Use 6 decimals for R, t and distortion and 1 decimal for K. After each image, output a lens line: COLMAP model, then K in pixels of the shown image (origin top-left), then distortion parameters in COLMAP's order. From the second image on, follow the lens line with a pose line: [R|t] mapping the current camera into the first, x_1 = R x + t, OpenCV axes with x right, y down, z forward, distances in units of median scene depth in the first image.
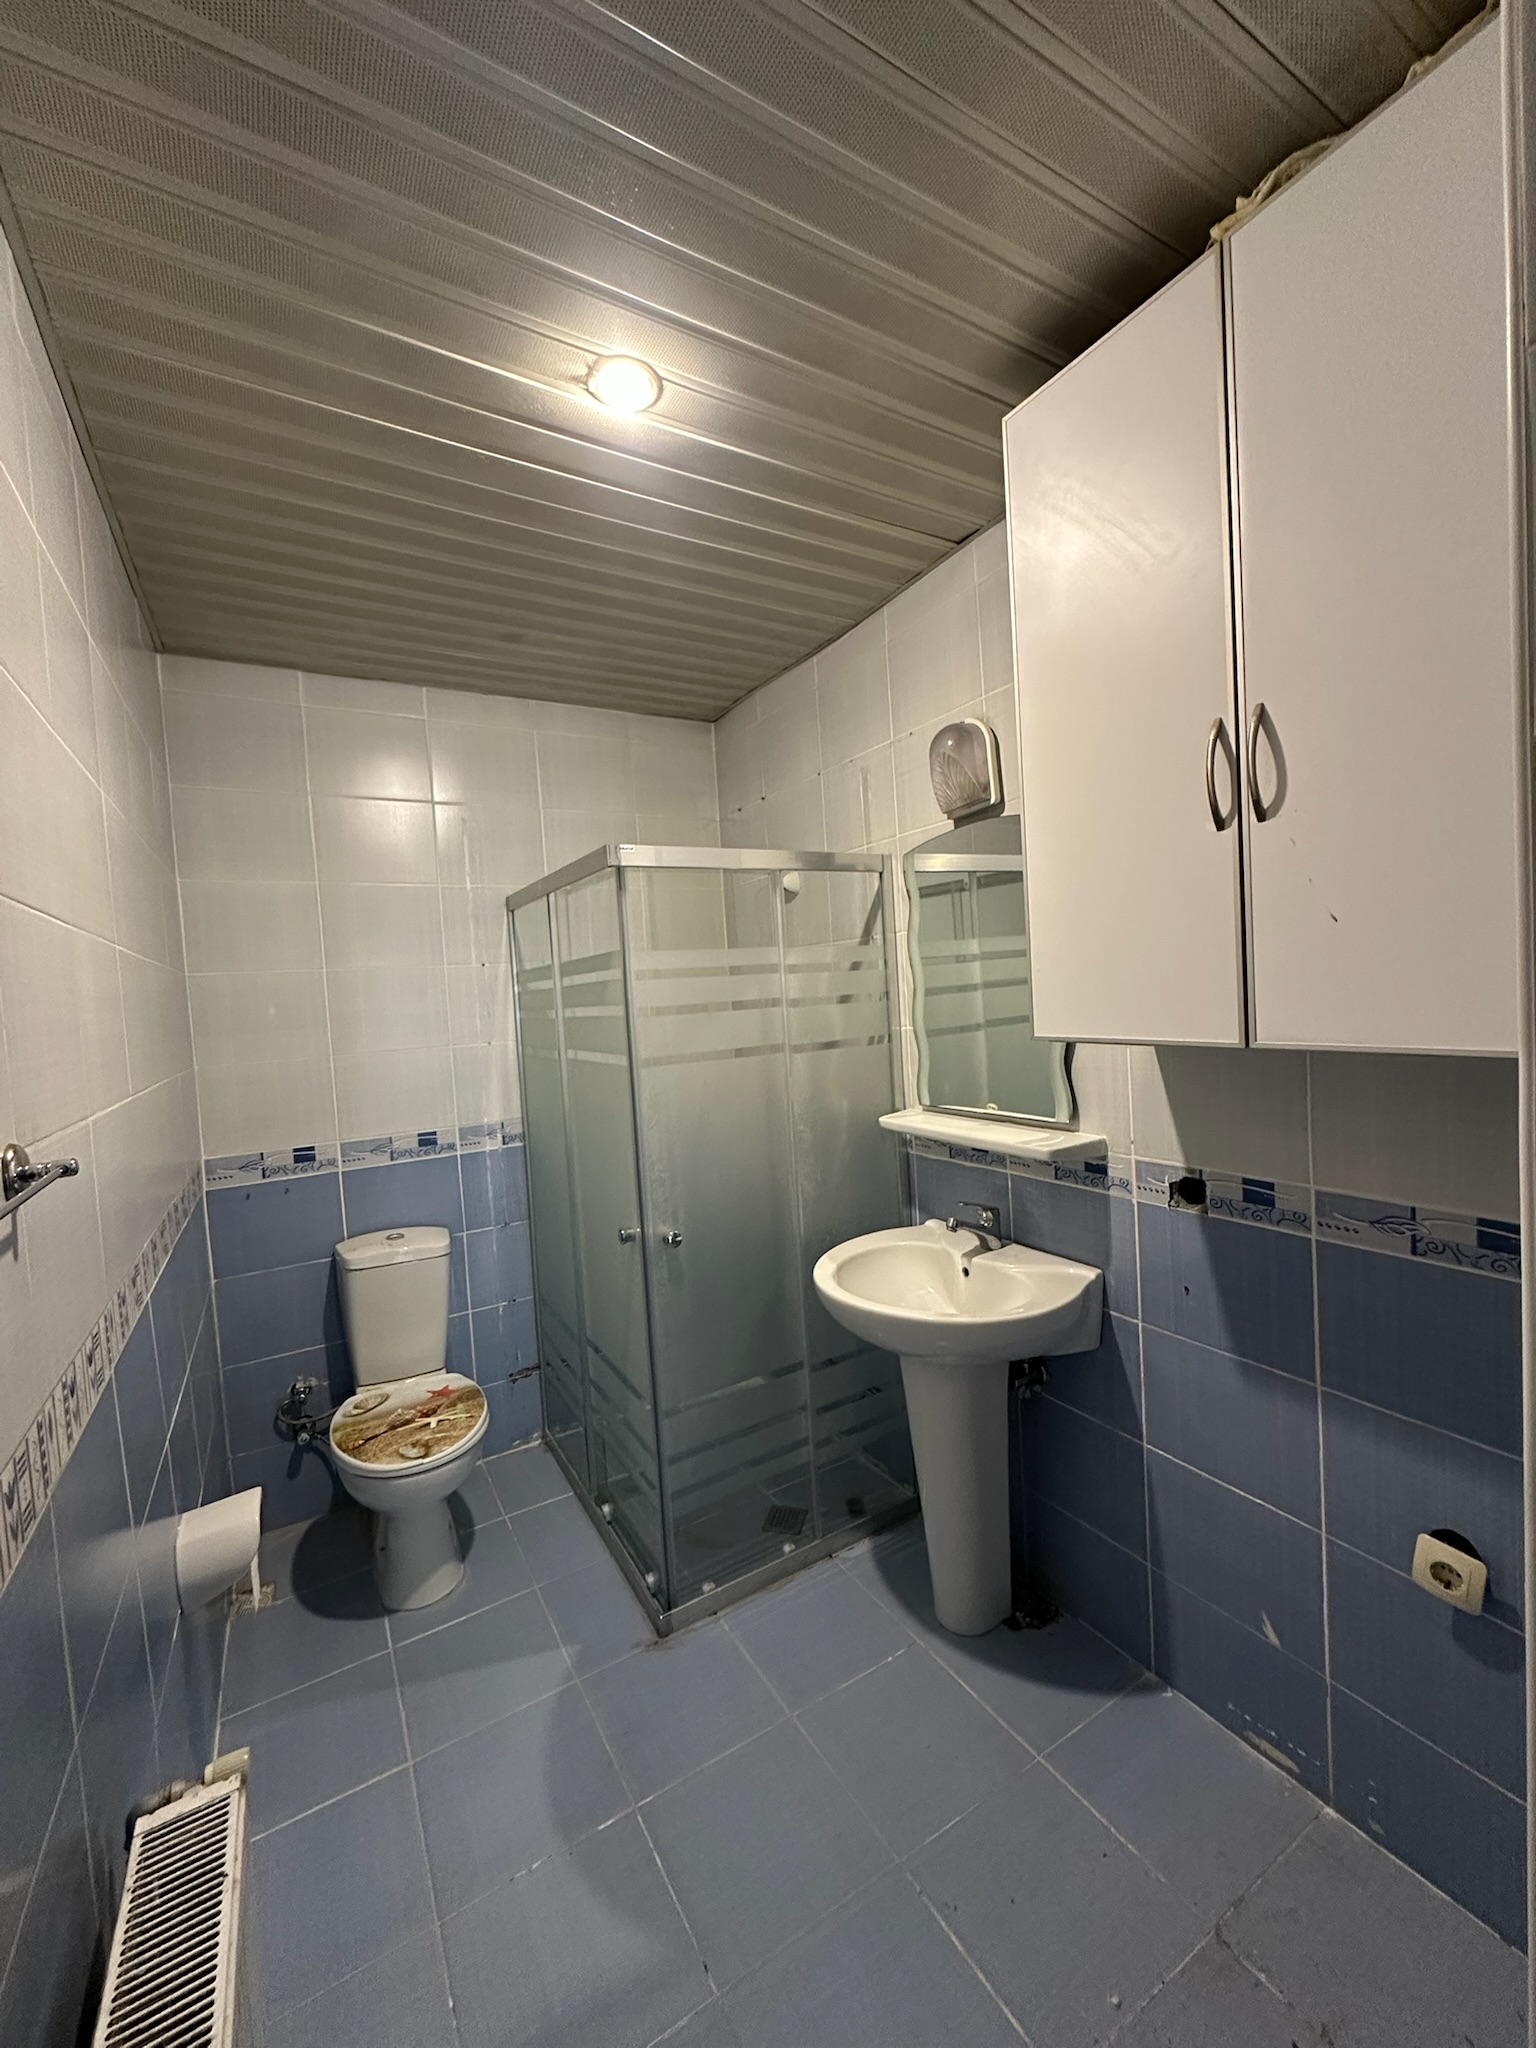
lens RADIAL K [[817.3, 0, 766.8], [0, 817.3, 1025.3], [0, 0, 1]] dist [-0.002561, 0.000976]
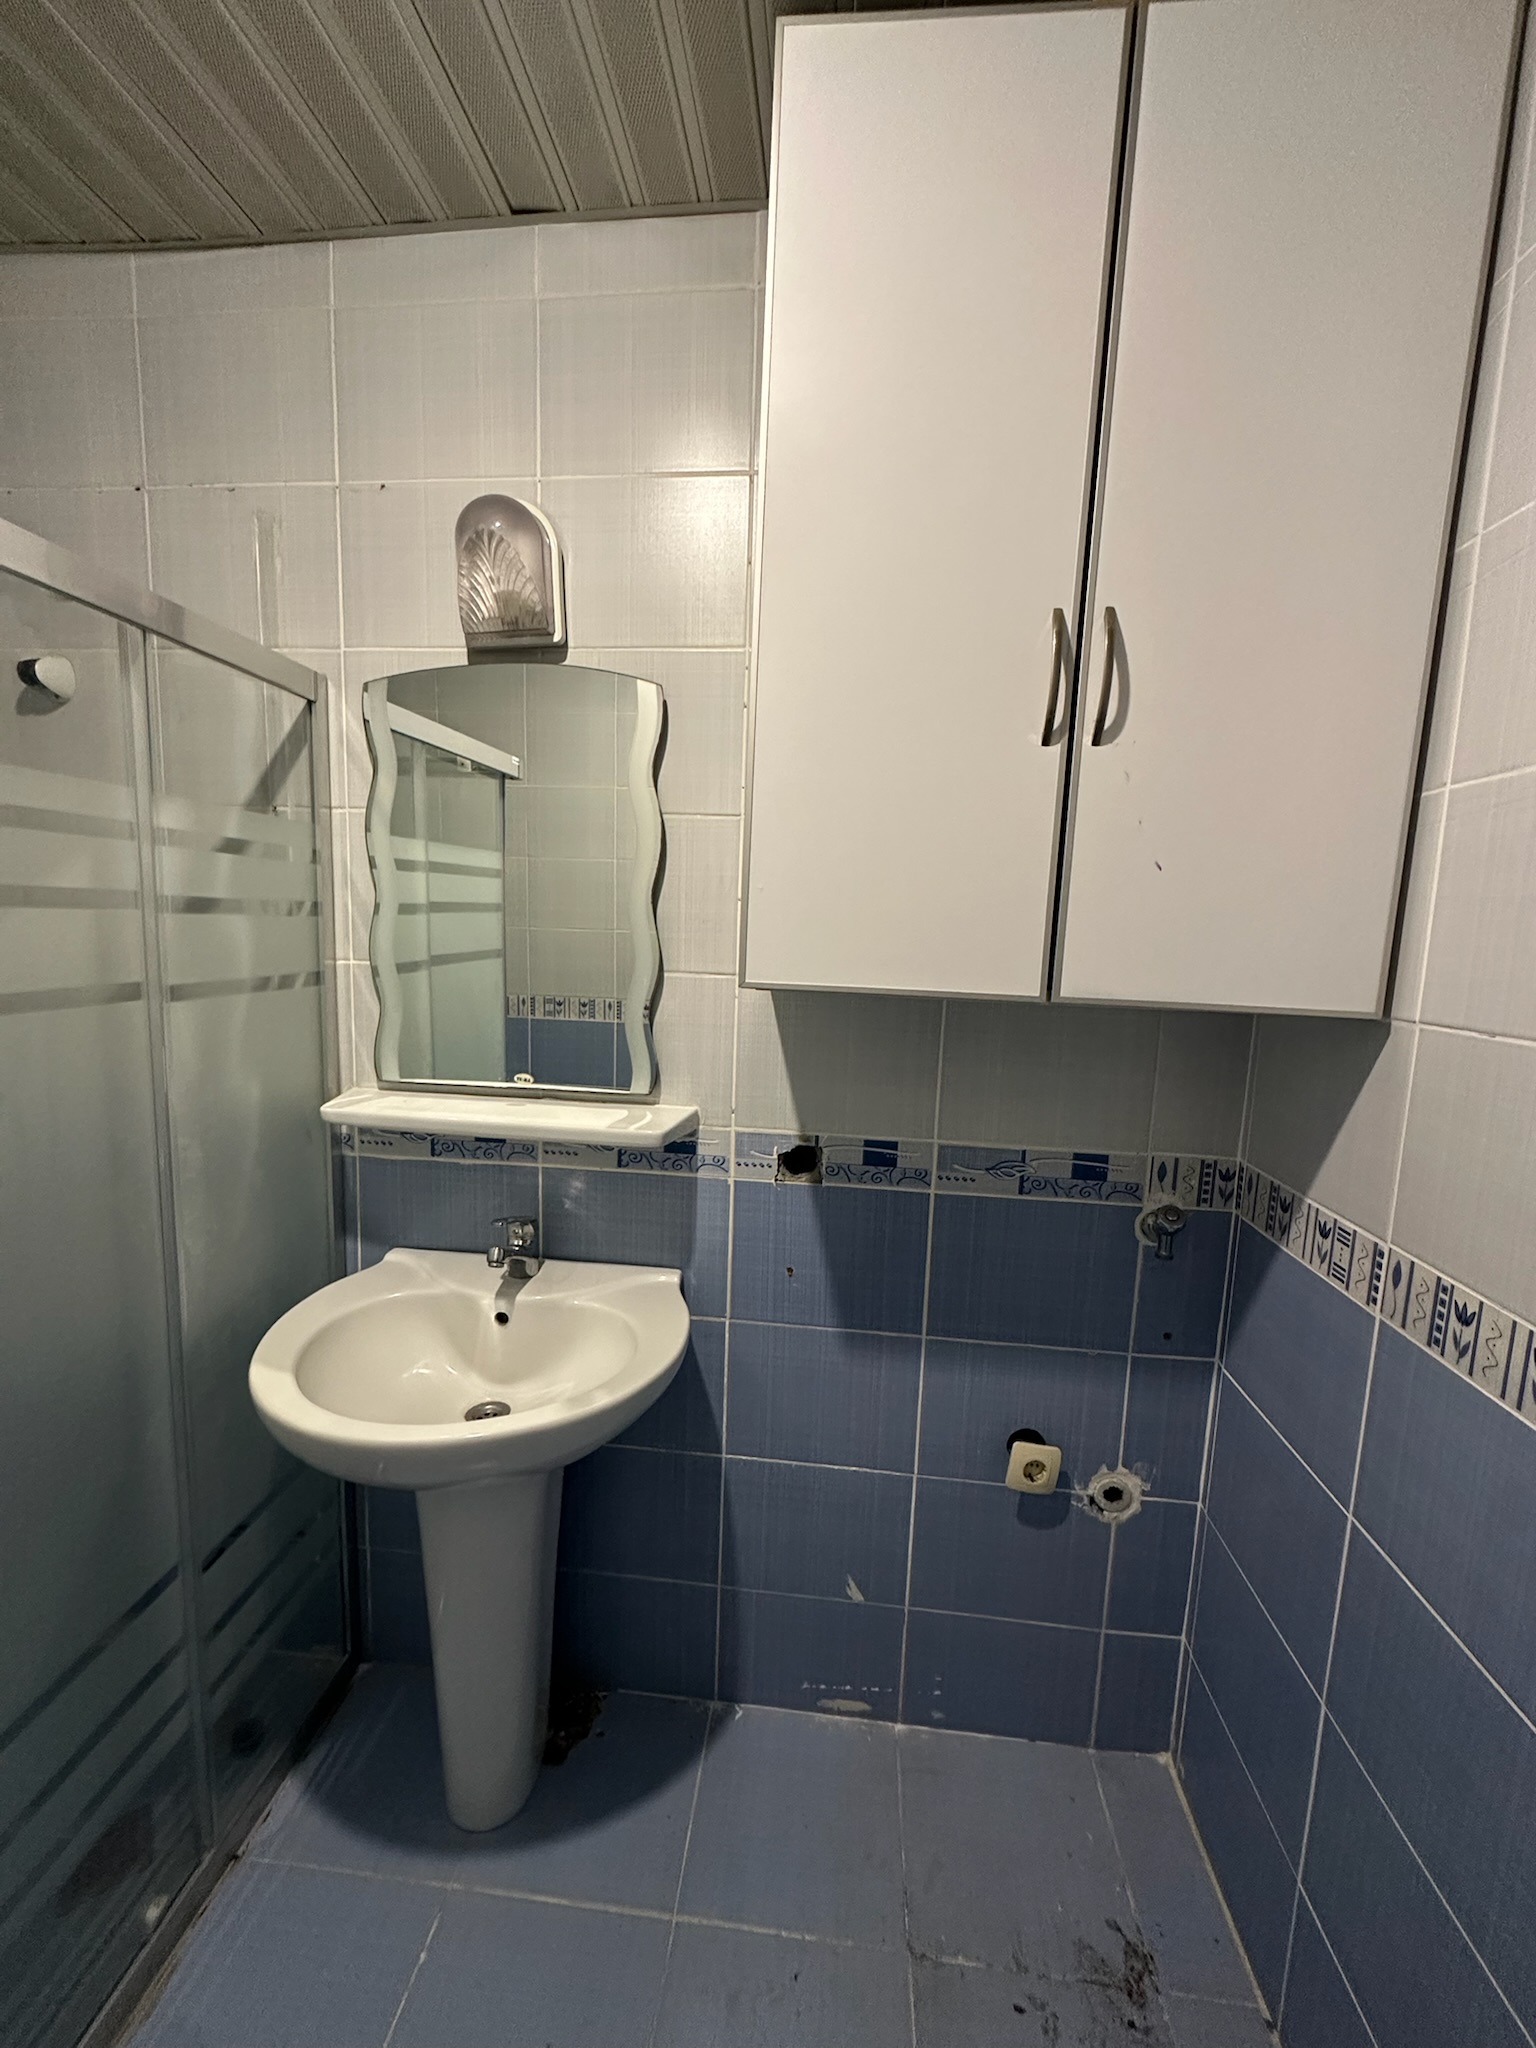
lens RADIAL K [[817.3, 0, 766.8], [0, 817.3, 1025.3], [0, 0, 1]] dist [-0.002561, 0.000976]
pose [[0.586922, -0.018467, 0.809433, -0.200614], [-0.035602, 0.998184, 0.048588, 0.012837], [-0.808860, -0.057335, 0.585199, 0.471637]]
